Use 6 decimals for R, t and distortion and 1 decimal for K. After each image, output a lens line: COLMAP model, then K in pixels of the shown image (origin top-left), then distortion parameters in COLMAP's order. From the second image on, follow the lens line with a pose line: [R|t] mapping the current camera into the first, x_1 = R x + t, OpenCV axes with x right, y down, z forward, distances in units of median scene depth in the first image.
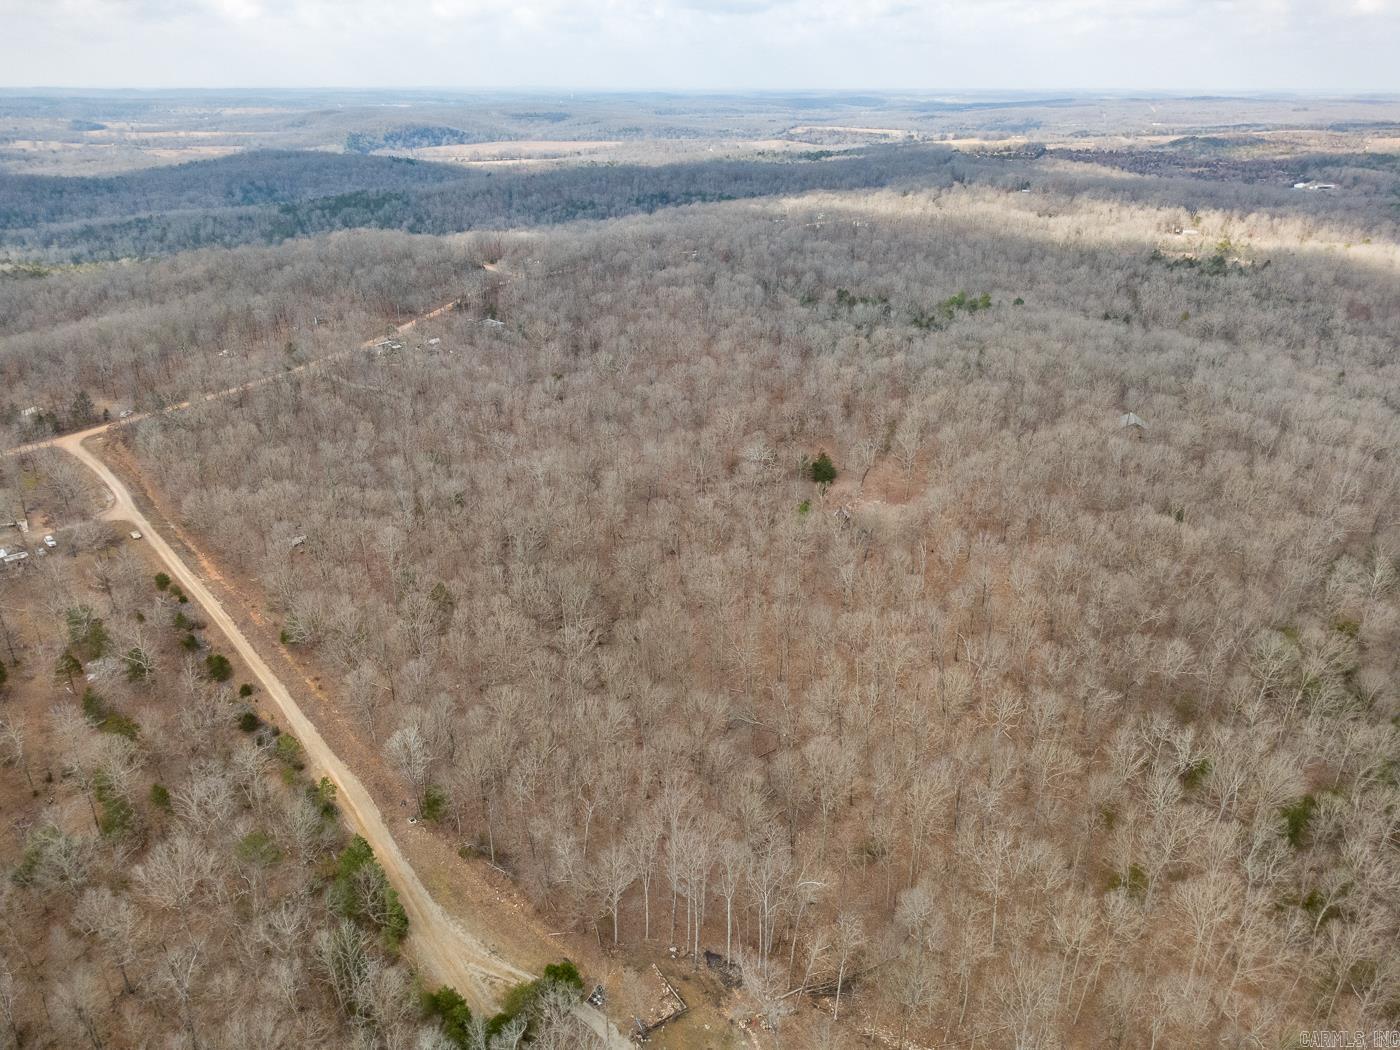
lens RADIAL K [[979.0, 0, 698.4], [0, 979.0, 522.7], [0, 0, 1]] dist [0.003988, 0.001383]
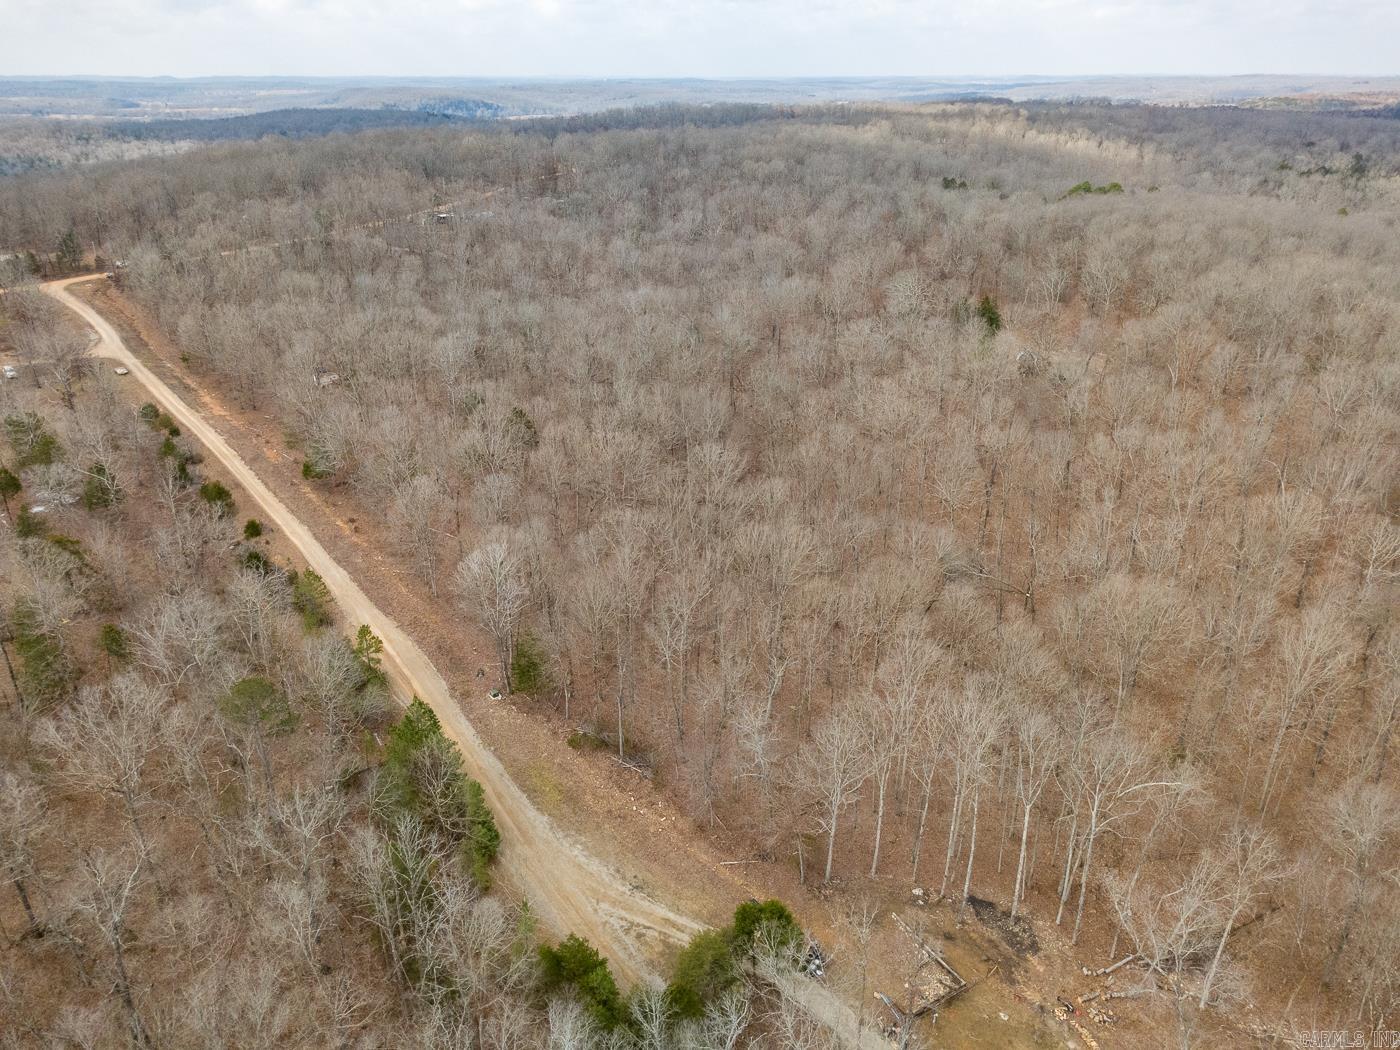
lens RADIAL K [[979.0, 0, 701.1], [0, 979.0, 521.4], [0, 0, 1]] dist [0.003988, 0.001383]
pose [[0.999648, 0.009416, -0.024811, -0.141938], [-0.009217, 0.999925, 0.008113, 0.185155], [0.024886, -0.007881, 0.999659, 0.354050]]
